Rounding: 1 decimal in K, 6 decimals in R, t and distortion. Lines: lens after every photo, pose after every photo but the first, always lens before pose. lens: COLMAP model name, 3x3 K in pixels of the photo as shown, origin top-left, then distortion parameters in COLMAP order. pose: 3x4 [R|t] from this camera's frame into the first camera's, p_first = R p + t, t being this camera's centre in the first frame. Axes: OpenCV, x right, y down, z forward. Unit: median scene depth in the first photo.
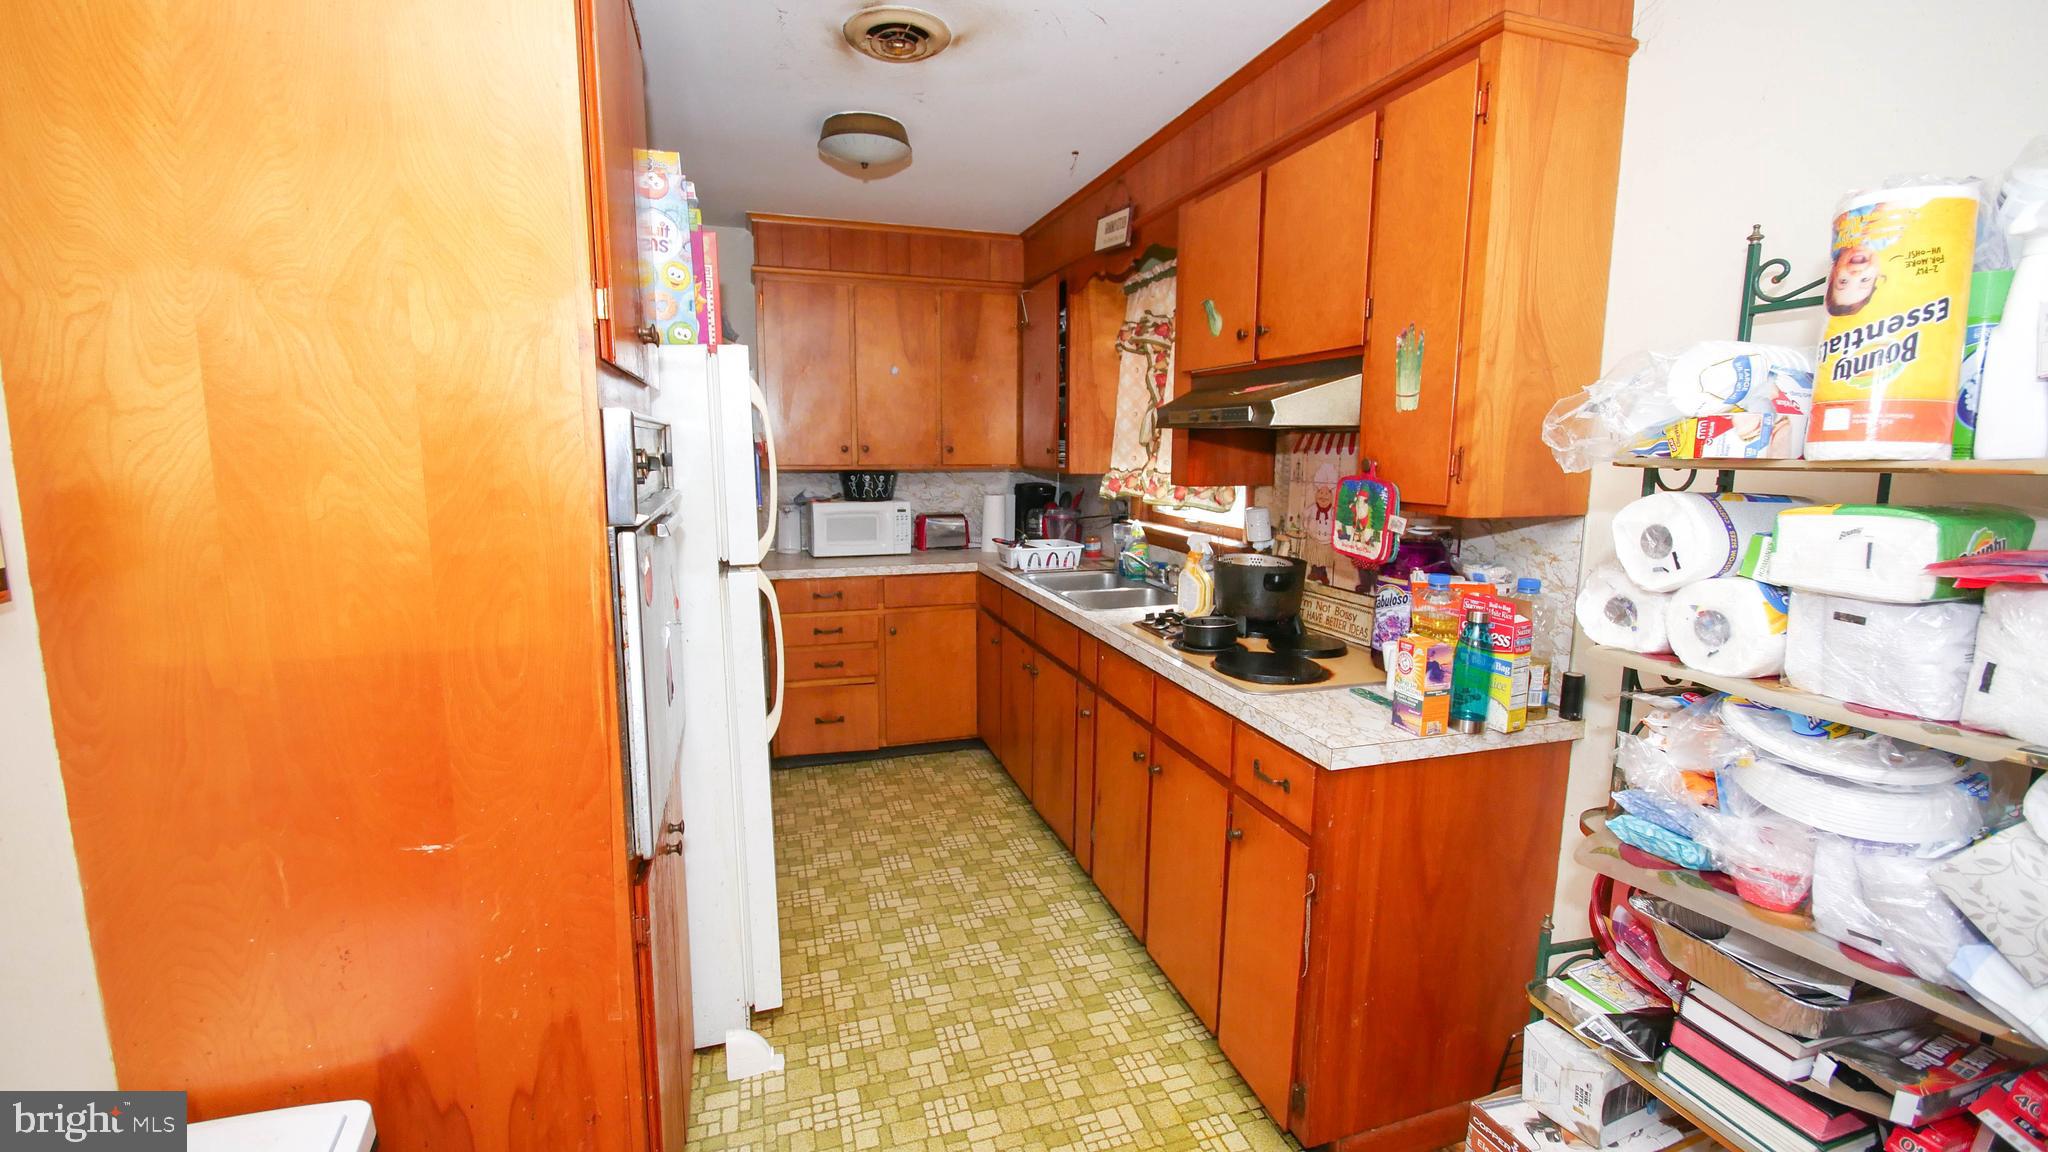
lens RADIAL K [[845.3, 0, 1021.6], [0, 845.3, 561.5], [0, 0, 1]] dist [-0.001856, -0.007041]
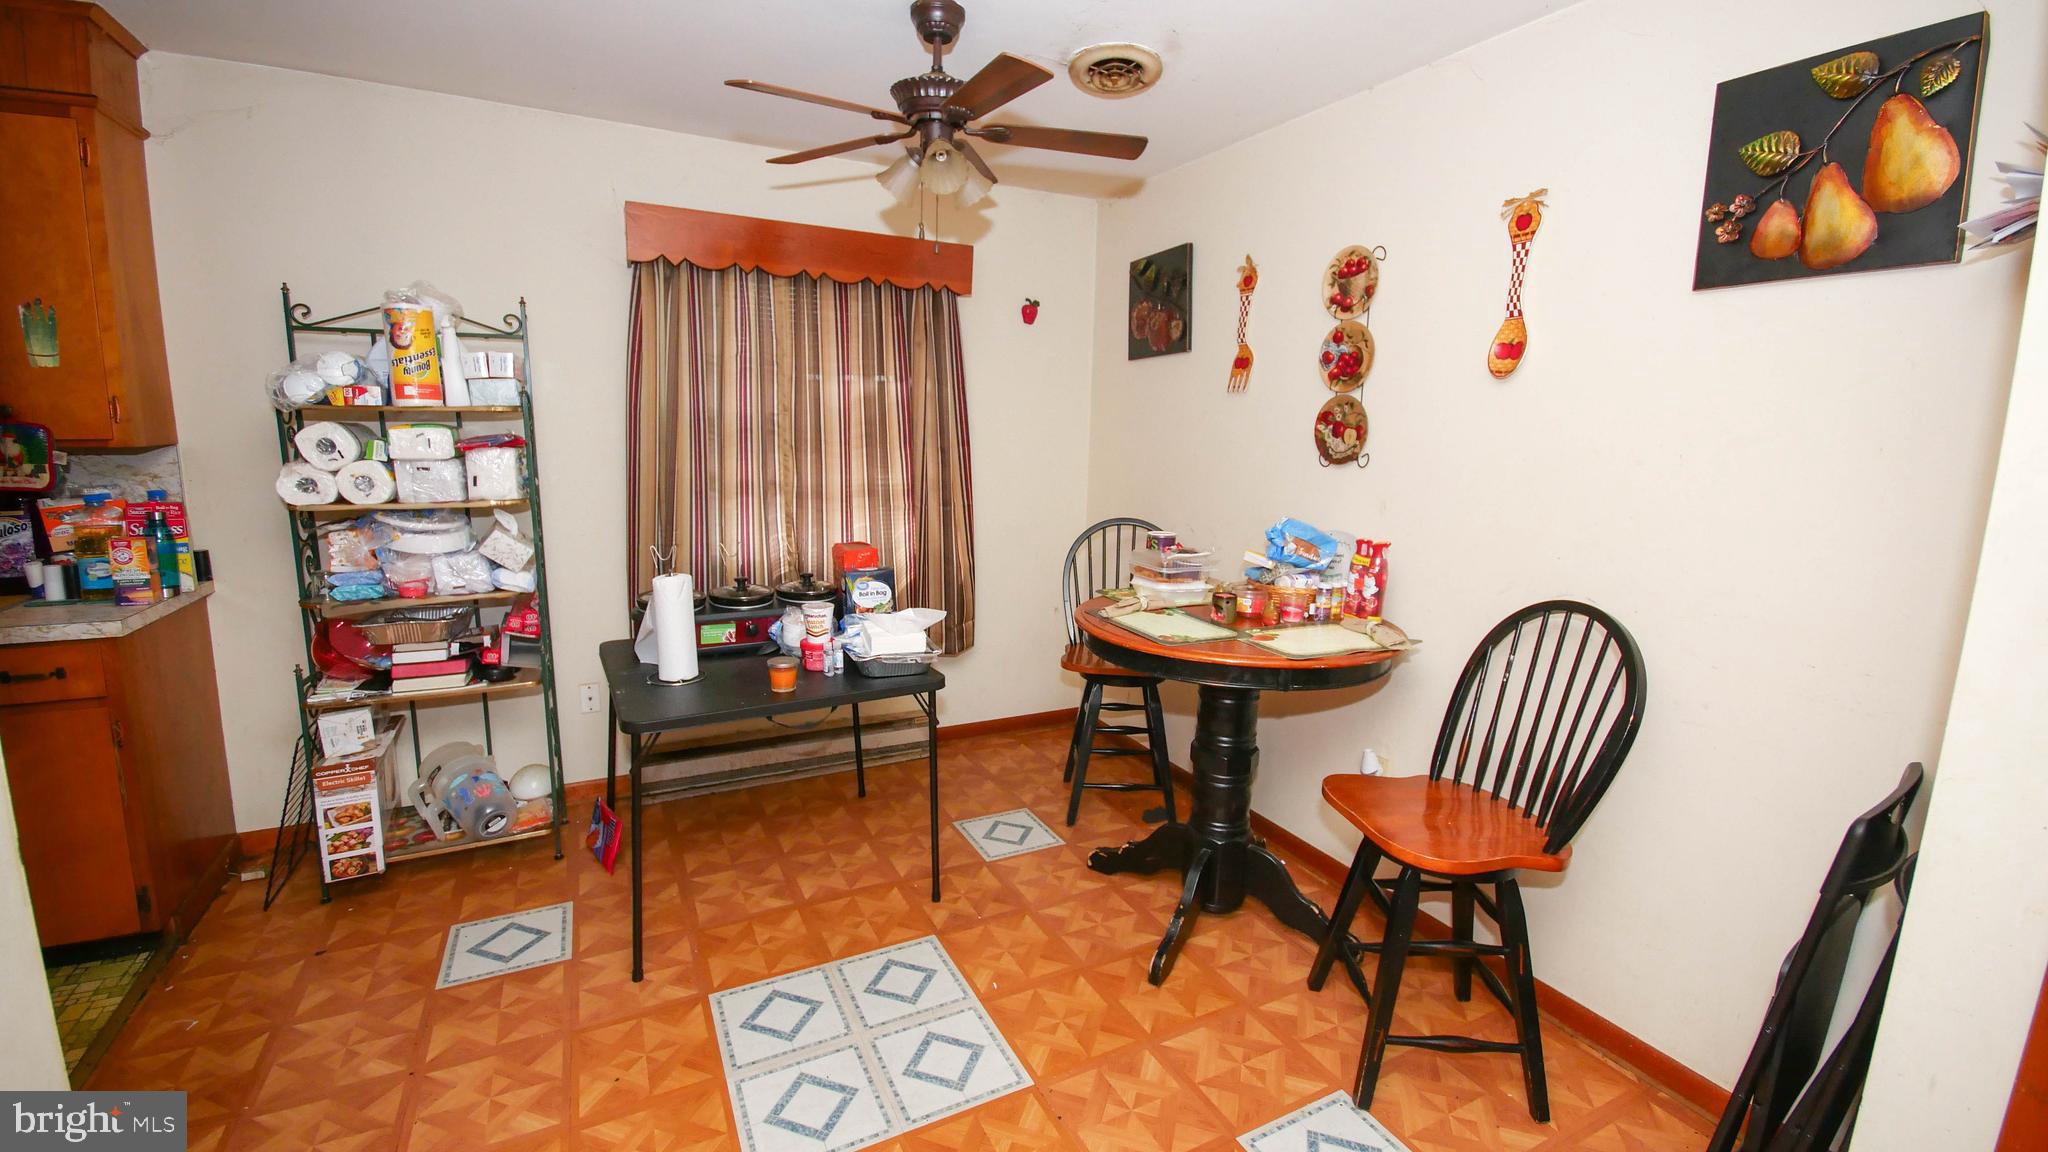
lens RADIAL K [[845.3, 0, 1023.8], [0, 845.3, 561.4], [0, 0, 1]] dist [-0.001856, -0.007041]
pose [[-0.171798, -0.169505, 0.970440, -0.763339], [0.114034, 0.975042, 0.190497, 0.025562], [-0.978510, 0.143390, -0.148181, -0.153298]]
